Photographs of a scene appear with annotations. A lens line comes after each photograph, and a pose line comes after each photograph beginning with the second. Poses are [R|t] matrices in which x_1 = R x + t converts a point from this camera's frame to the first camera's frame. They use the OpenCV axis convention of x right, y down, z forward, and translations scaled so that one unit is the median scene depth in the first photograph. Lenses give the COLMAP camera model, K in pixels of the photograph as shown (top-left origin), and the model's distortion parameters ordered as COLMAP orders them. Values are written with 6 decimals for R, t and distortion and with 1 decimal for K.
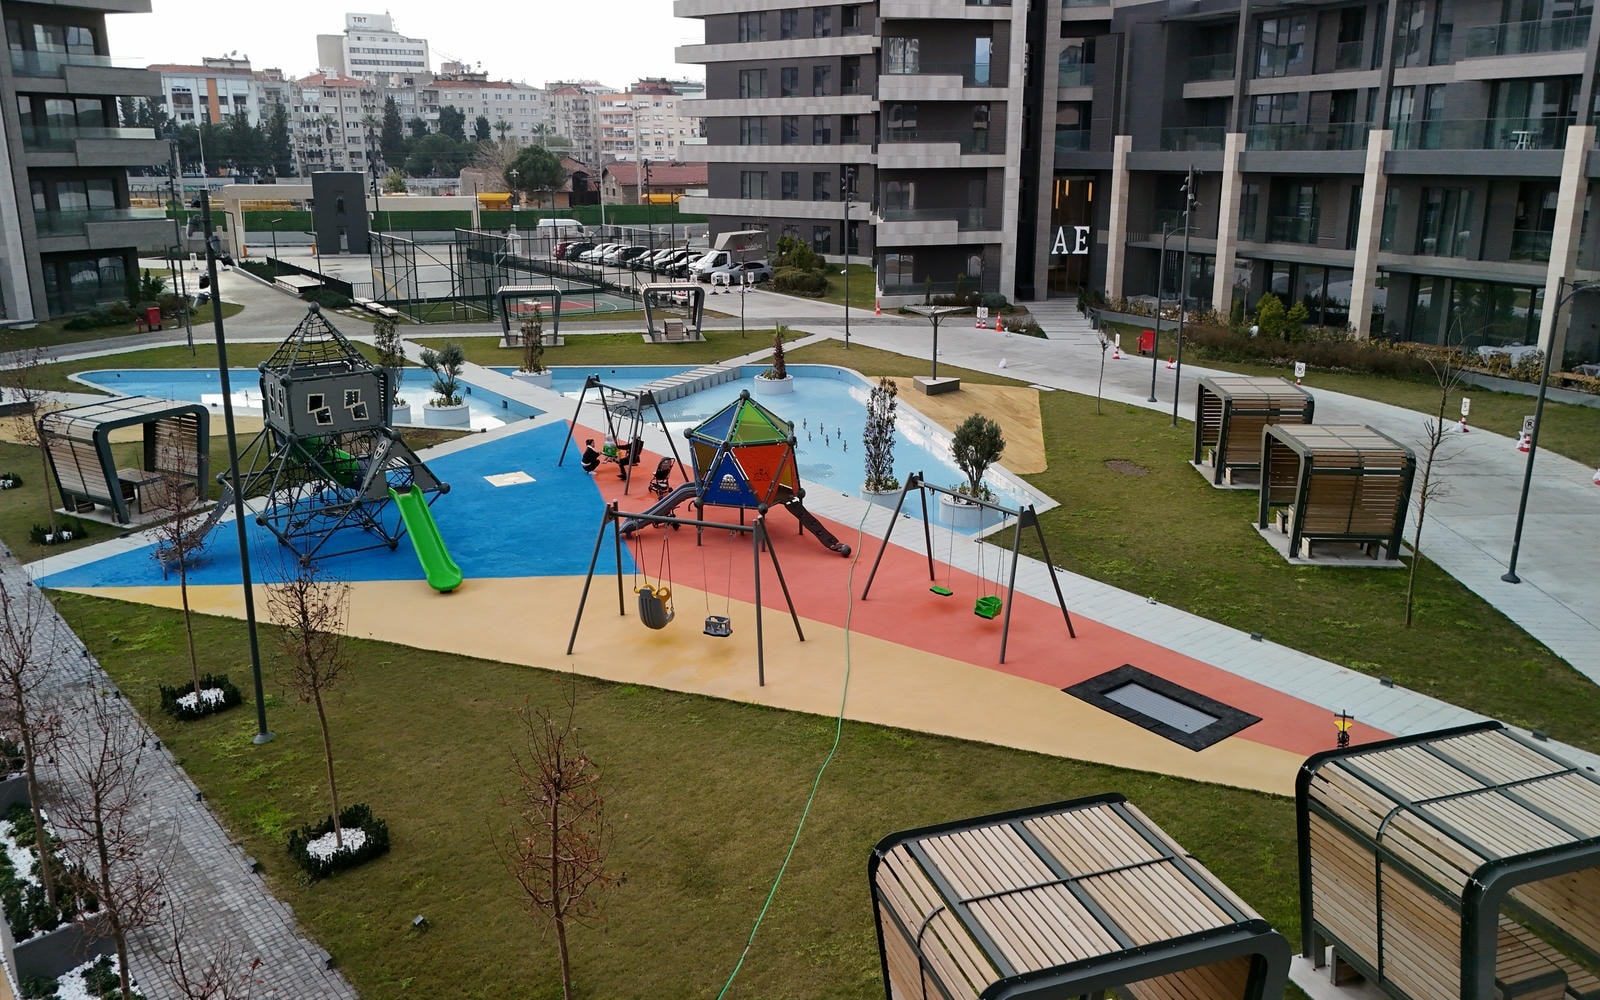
lens RADIAL K [[1177.8, 0, 801.3], [0, 1177.8, 454.5], [0, 0, 1]] dist [0.065786, -0.051872]
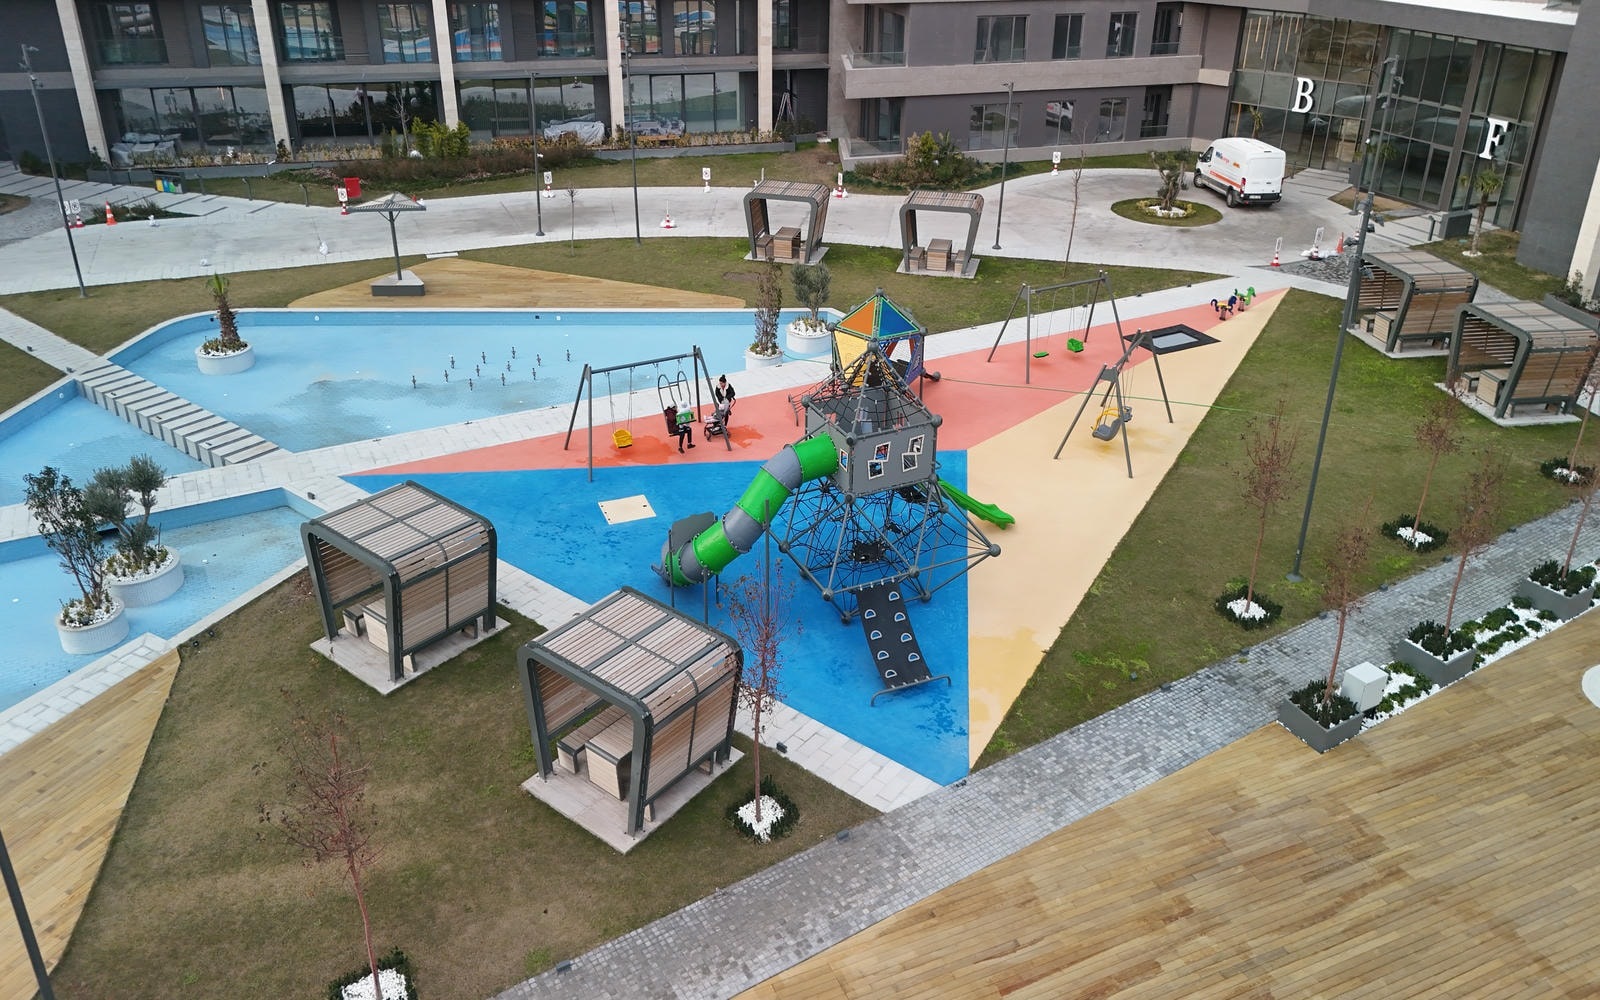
lens RADIAL K [[1177.8, 0, 801.3], [0, 1177.8, 454.5], [0, 0, 1]] dist [0.065786, -0.051872]
pose [[0.170469, -0.437713, 0.882807, -0.197037], [0.229139, 0.888969, 0.396522, -0.066474], [-0.958350, 0.134691, 0.251839, 0.136073]]
